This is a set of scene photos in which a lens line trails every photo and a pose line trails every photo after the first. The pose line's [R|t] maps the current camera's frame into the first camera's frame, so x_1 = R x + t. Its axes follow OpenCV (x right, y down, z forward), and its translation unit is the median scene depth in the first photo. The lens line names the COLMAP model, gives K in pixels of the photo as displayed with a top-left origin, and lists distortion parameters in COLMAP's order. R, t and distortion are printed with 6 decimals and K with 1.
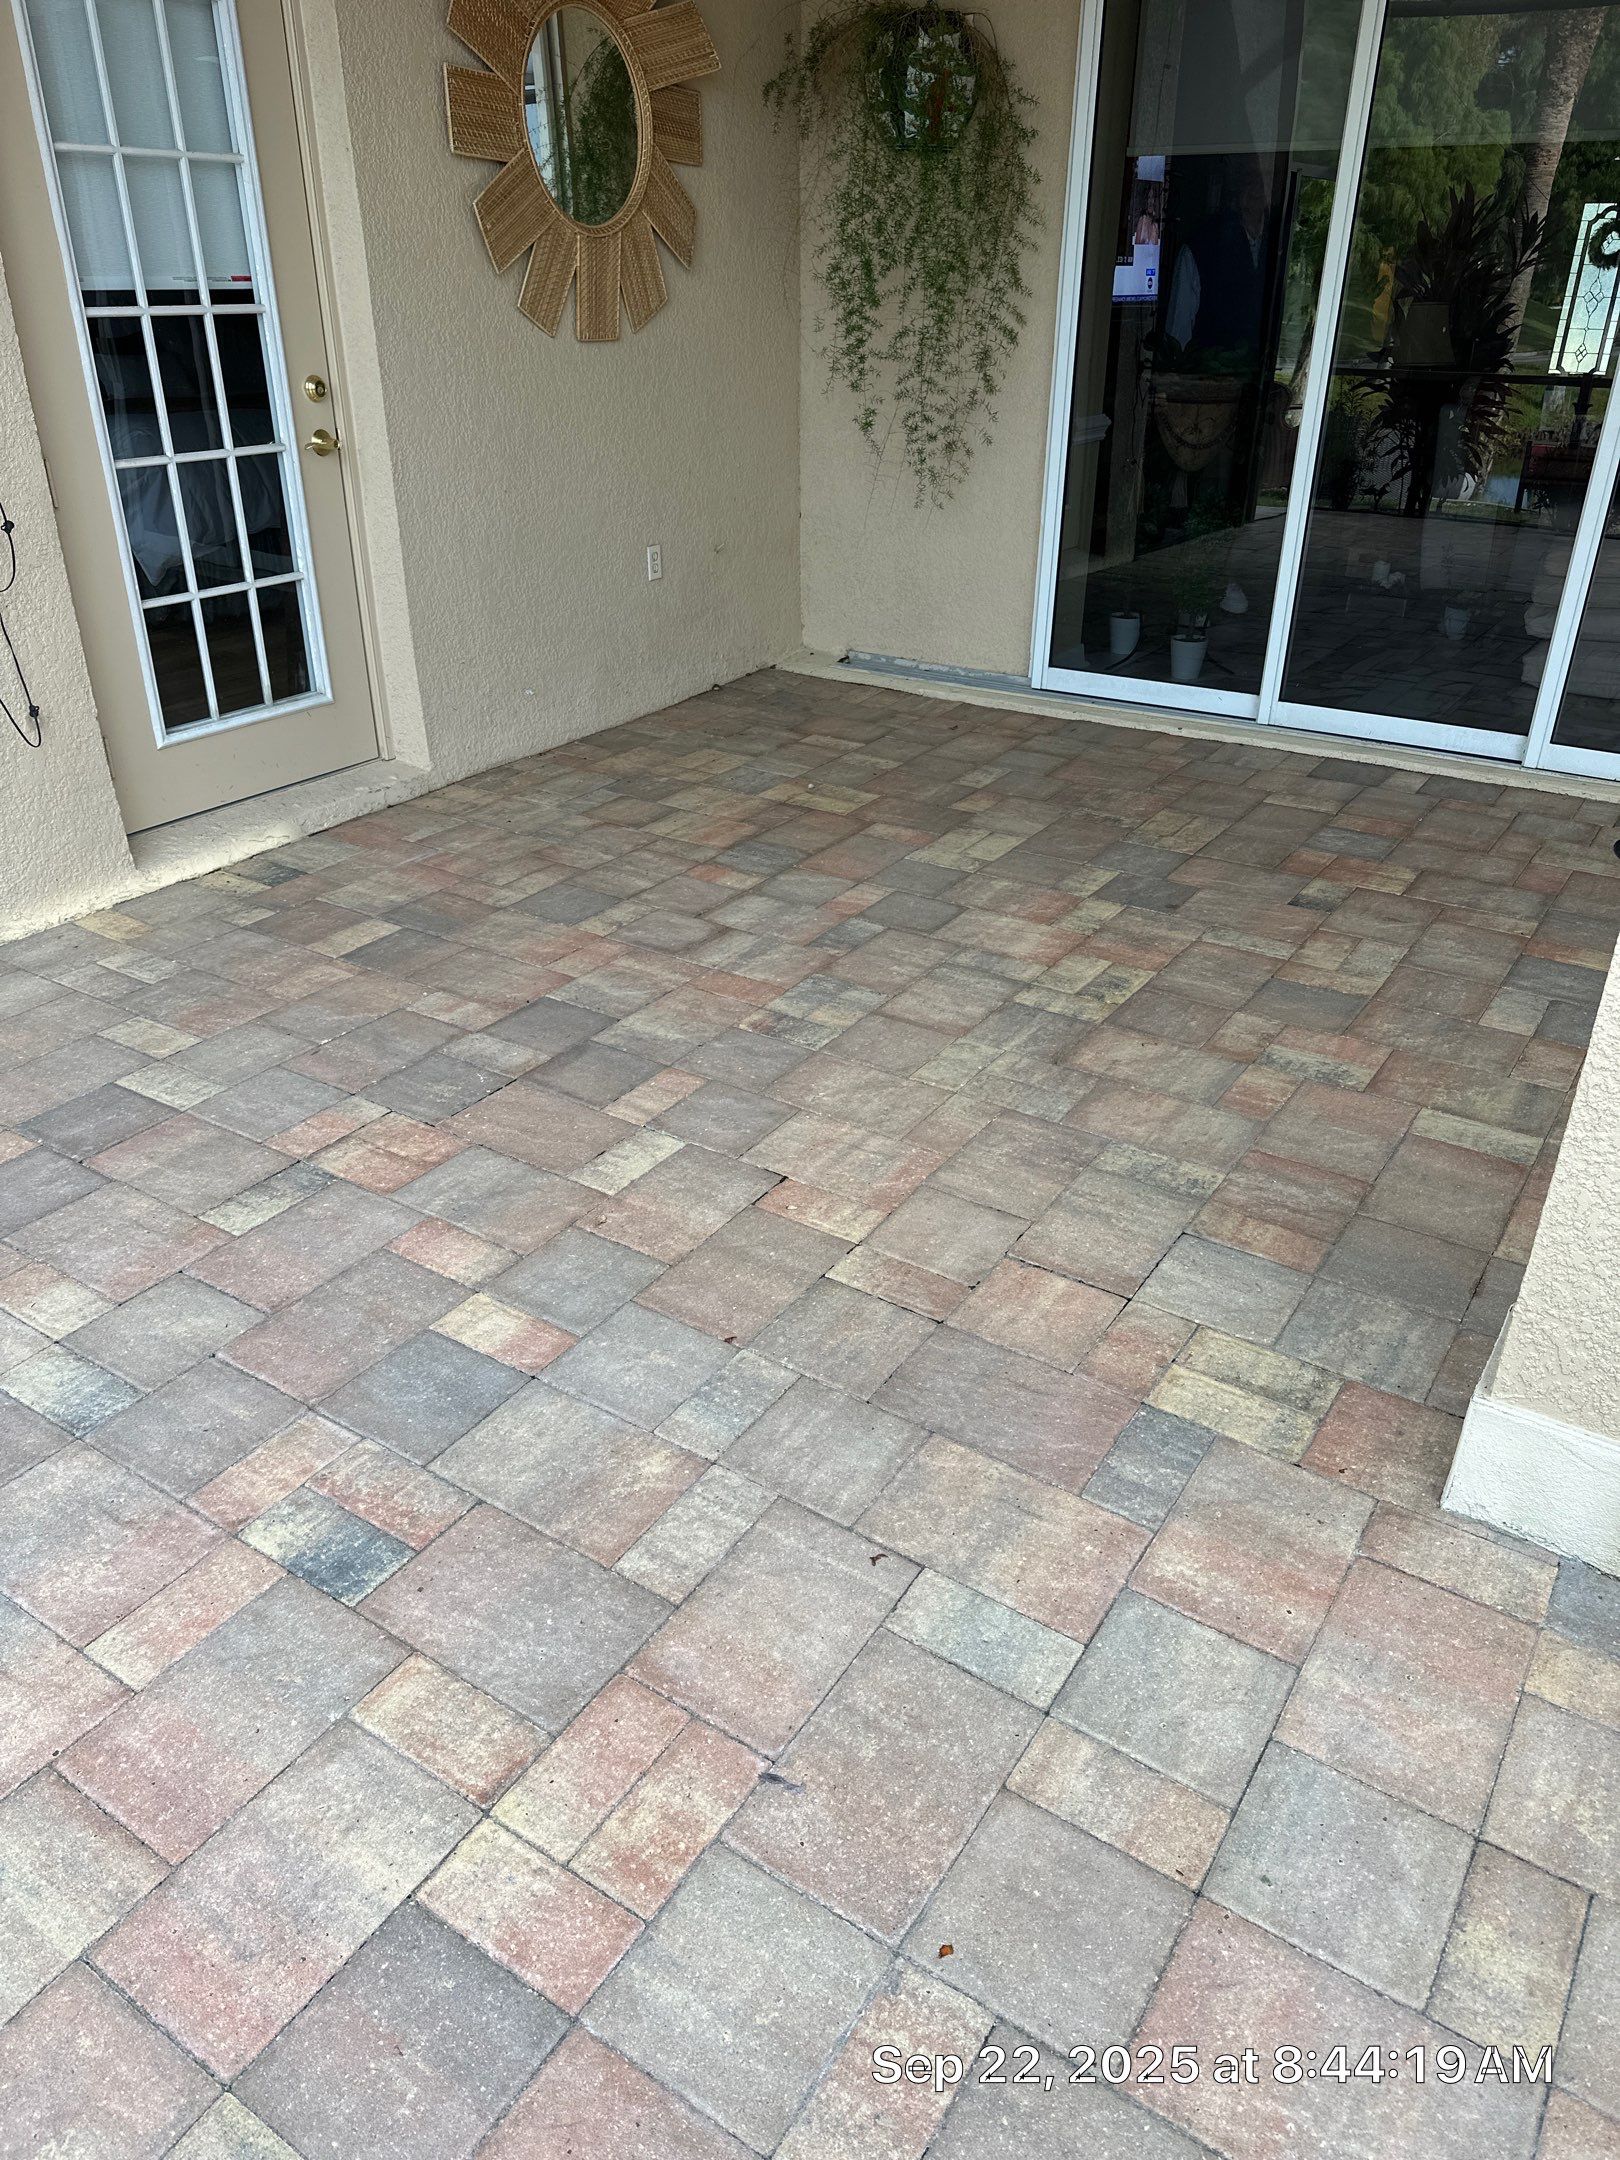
lens RADIAL K [[1510.1, 0, 802.1], [0, 1510.1, 1091.5], [0, 0, 1]] dist [0.047960, -0.050762]
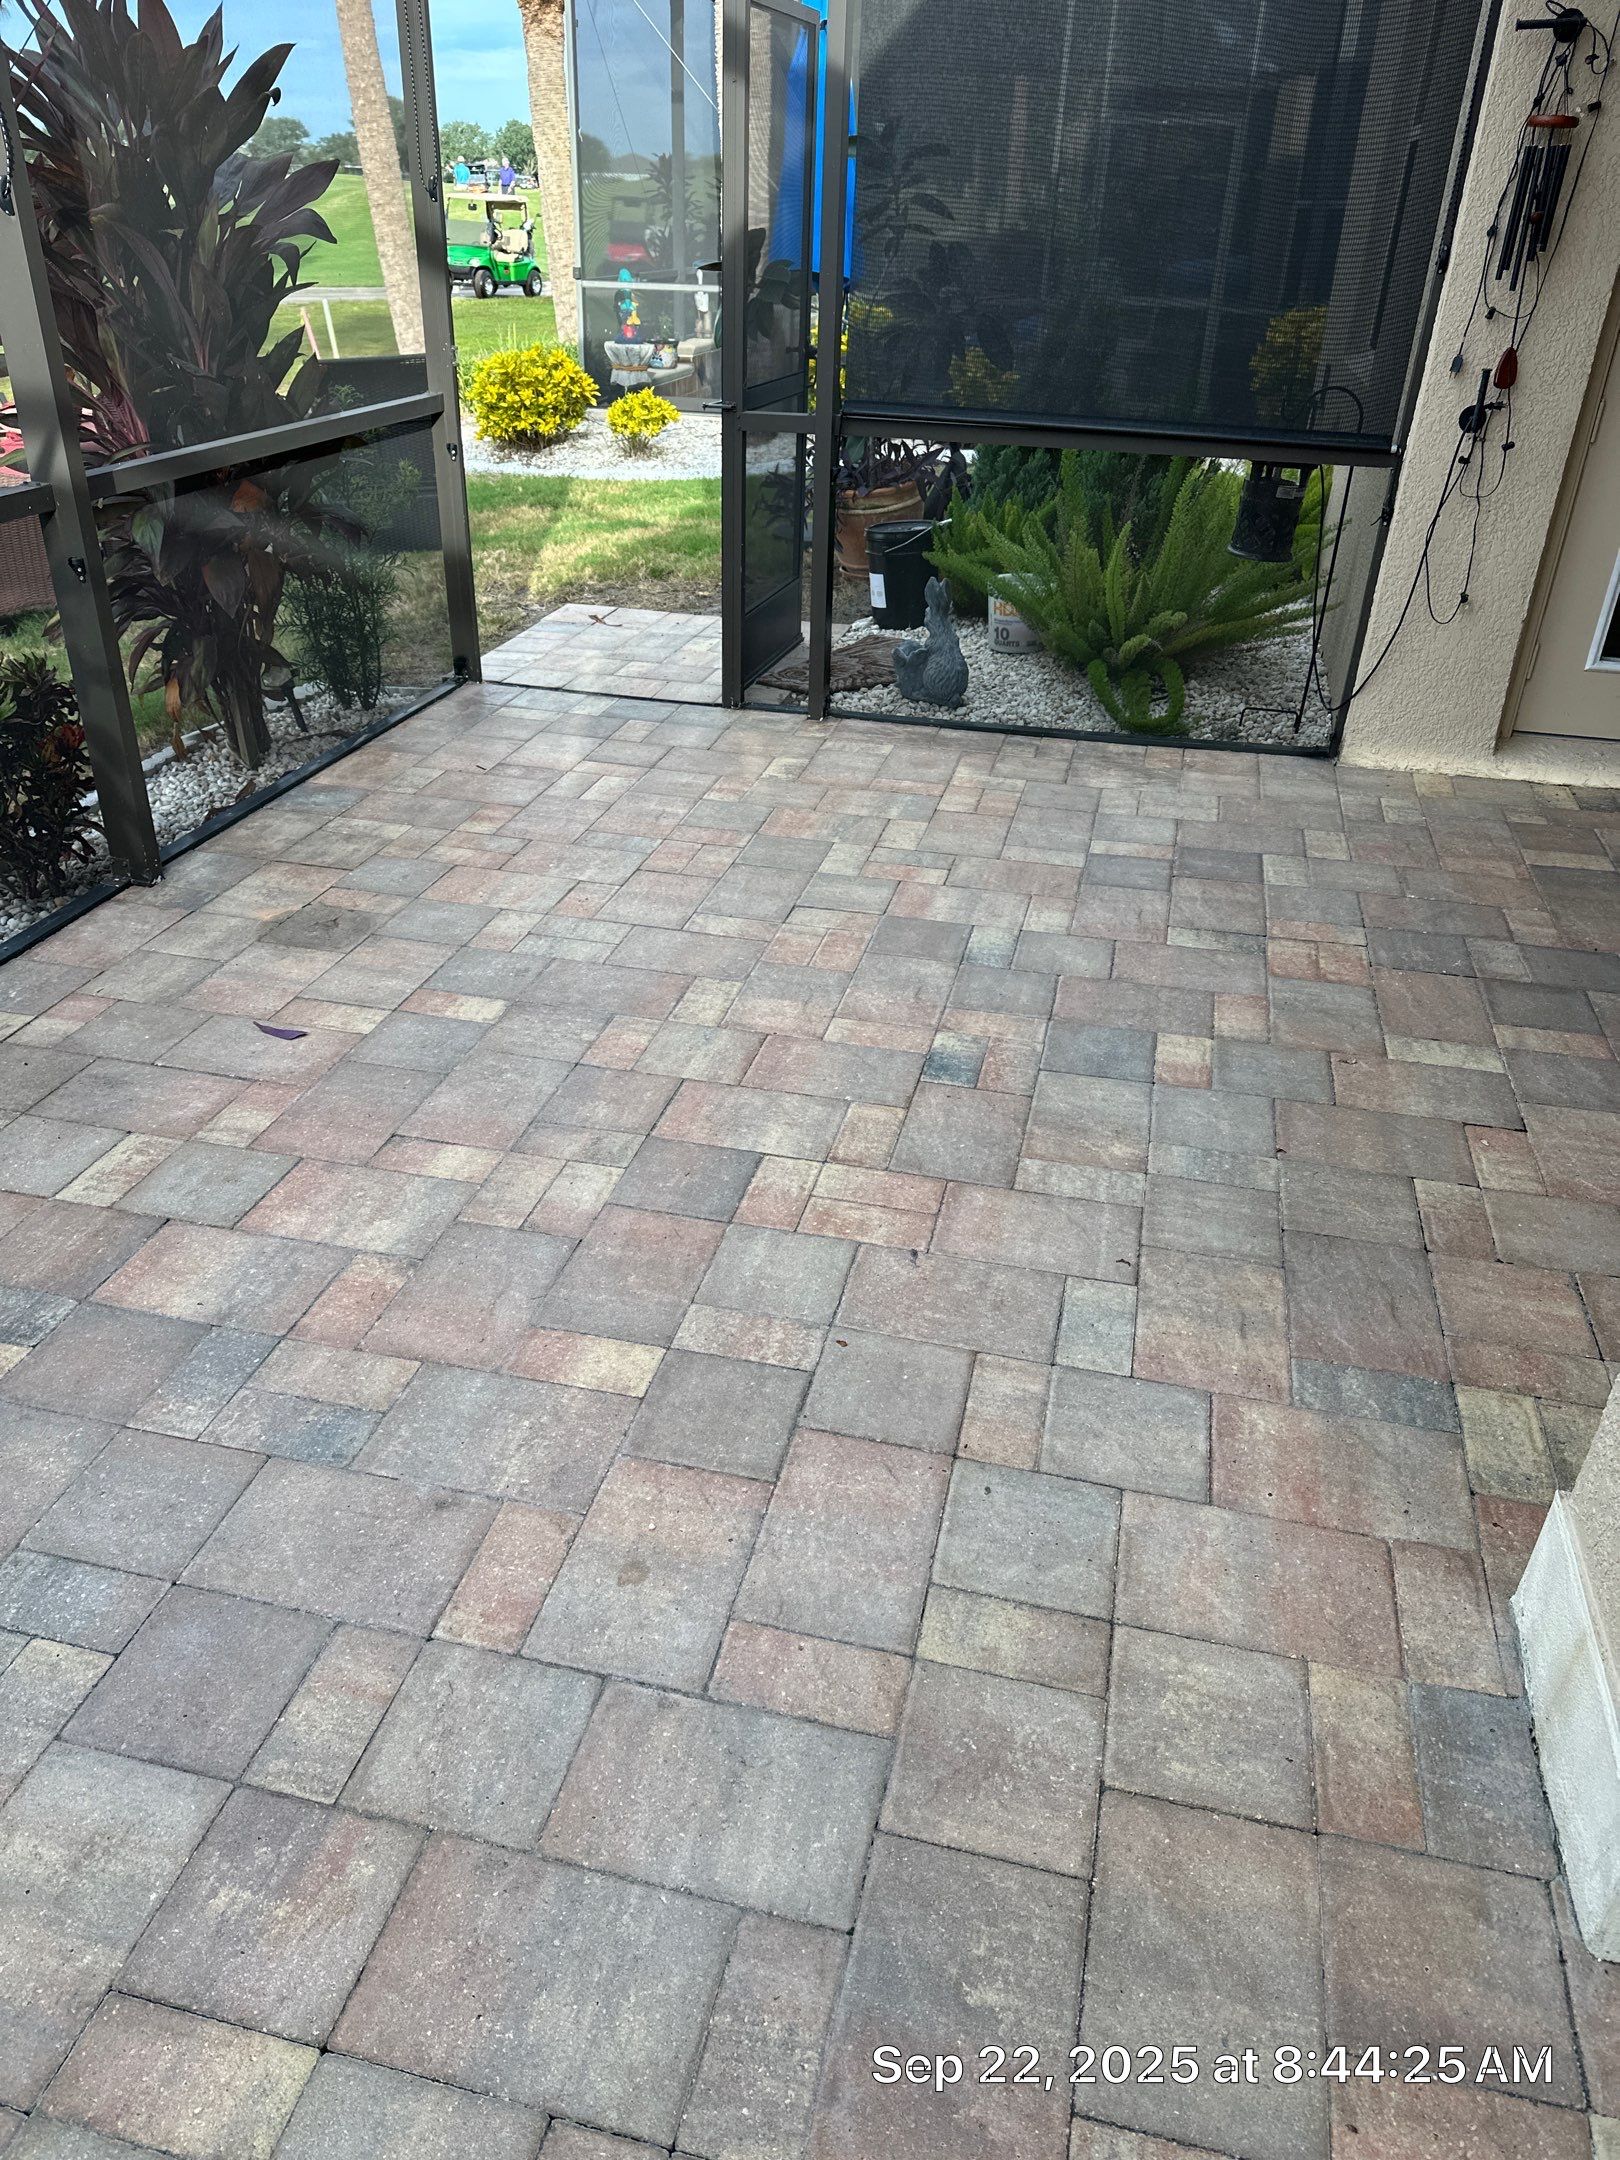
lens RADIAL K [[1510.1, 0, 804.9], [0, 1510.1, 1075.1], [0, 0, 1]] dist [0.047960, -0.050762]
pose [[0.344068, 0.472431, -0.811435, 0.604455], [-0.468772, 0.835219, 0.287509, -0.040377], [0.813554, 0.281456, 0.508835, 0.063028]]
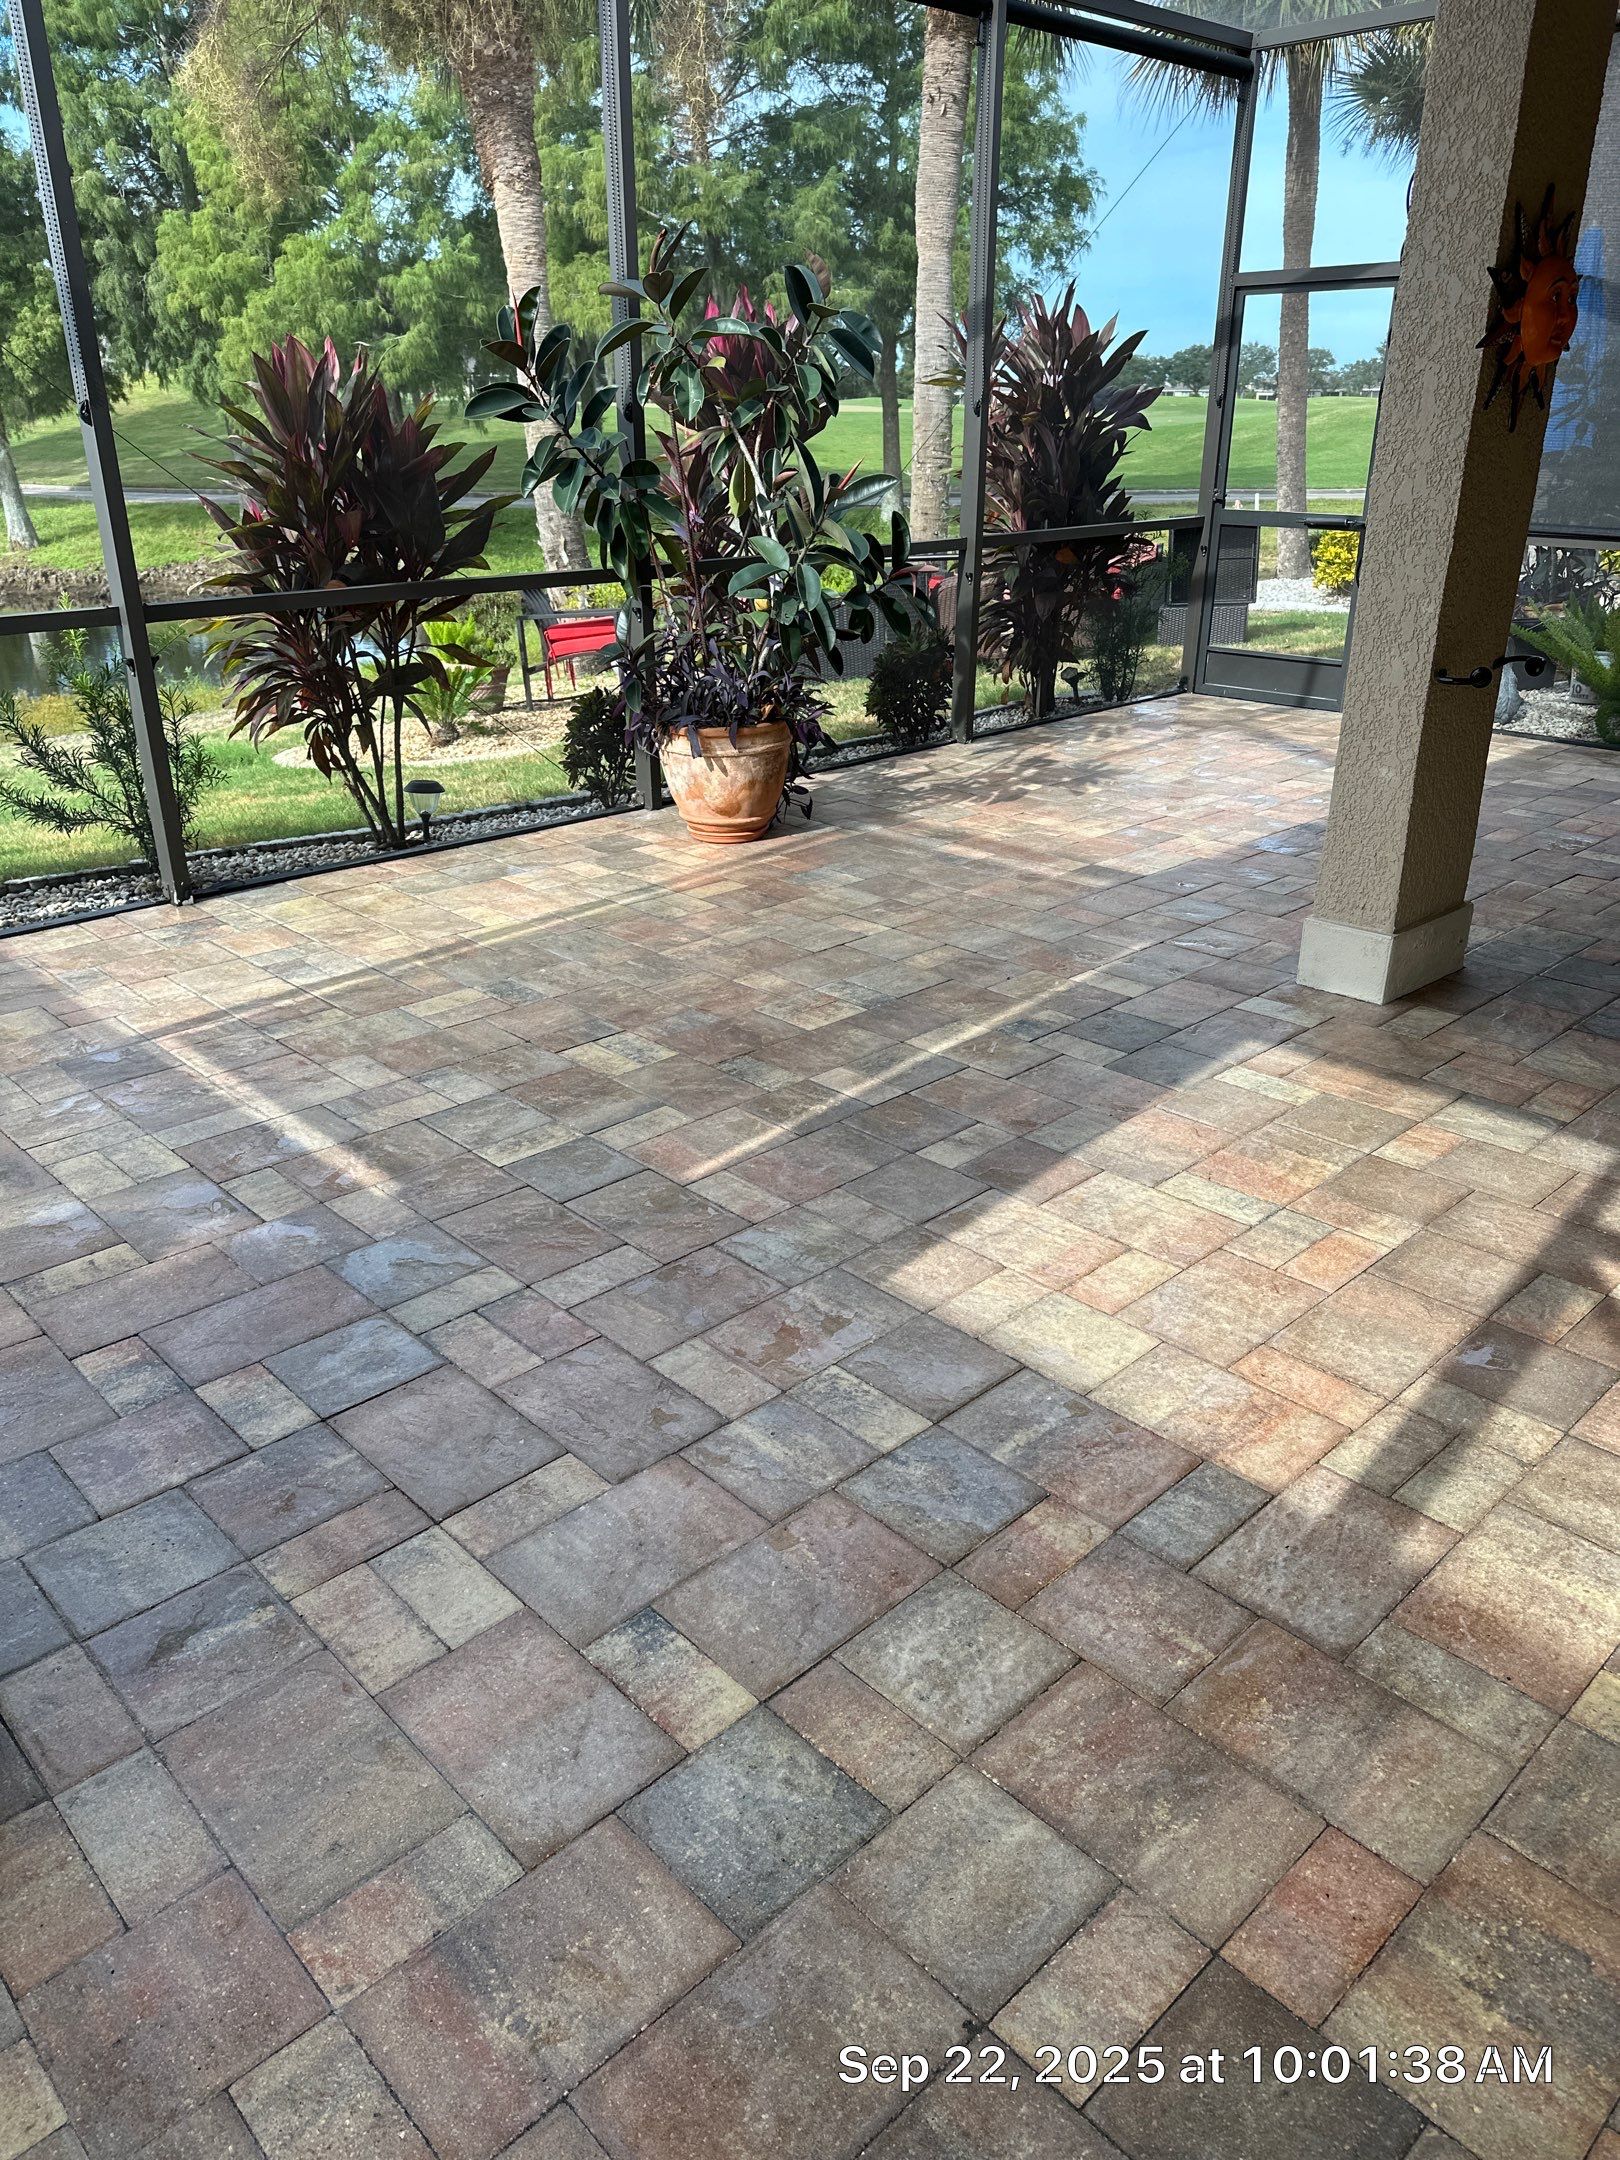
lens RADIAL K [[1510.1, 0, 806.7], [0, 1510.1, 1083.1], [0, 0, 1]] dist [0.047960, -0.050762]
pose [[-0.224601, 0.391779, -0.892224, 1.821728], [-0.461242, 0.763809, 0.451500, -0.129146], [0.858377, 0.512938, 0.009153, 0.260523]]
